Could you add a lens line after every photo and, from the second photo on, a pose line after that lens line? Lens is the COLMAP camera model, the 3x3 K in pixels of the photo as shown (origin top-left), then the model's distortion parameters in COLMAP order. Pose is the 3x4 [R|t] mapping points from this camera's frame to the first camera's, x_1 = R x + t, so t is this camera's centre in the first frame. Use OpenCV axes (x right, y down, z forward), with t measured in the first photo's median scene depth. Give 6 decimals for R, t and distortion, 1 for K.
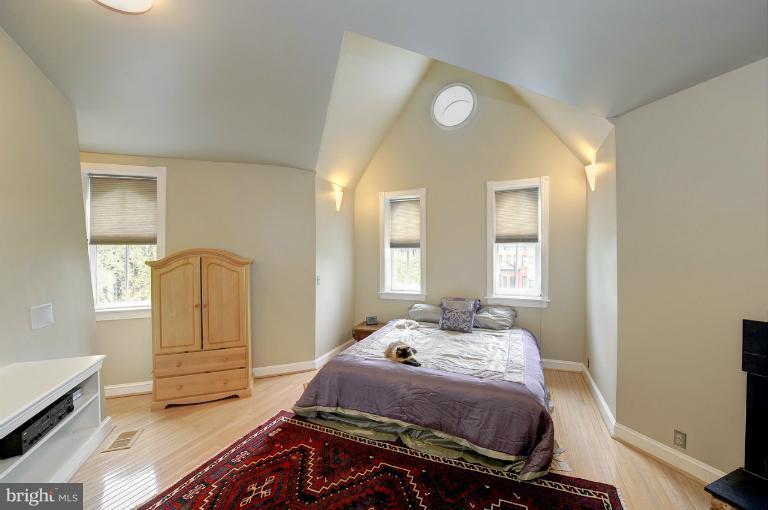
lens RADIAL K [[311.9, 0, 385.6], [0, 311.9, 252.7], [0, 0, 1]] dist [-0.018110, -0.001498]
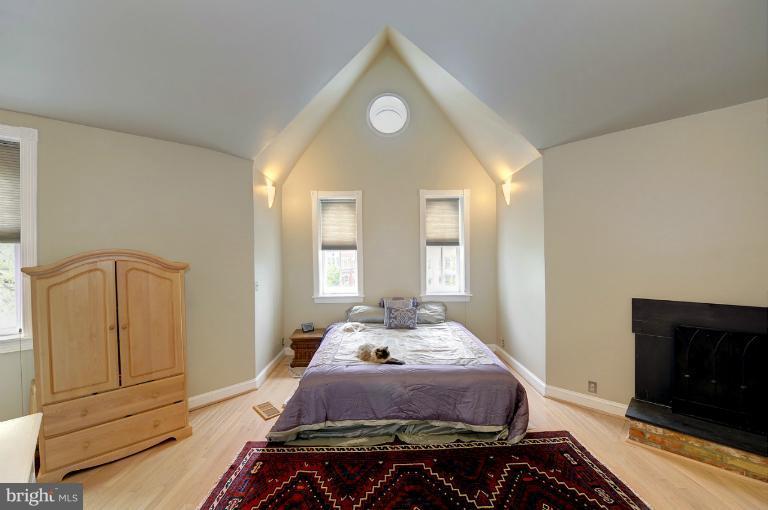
lens RADIAL K [[311.9, 0, 388.0], [0, 311.9, 254.3], [0, 0, 1]] dist [-0.018110, -0.001498]
pose [[0.907326, -0.001288, 0.420426, -0.320364], [0.002478, 0.999994, -0.002284, 0.002467], [-0.420421, 0.003114, 0.907324, 0.072009]]
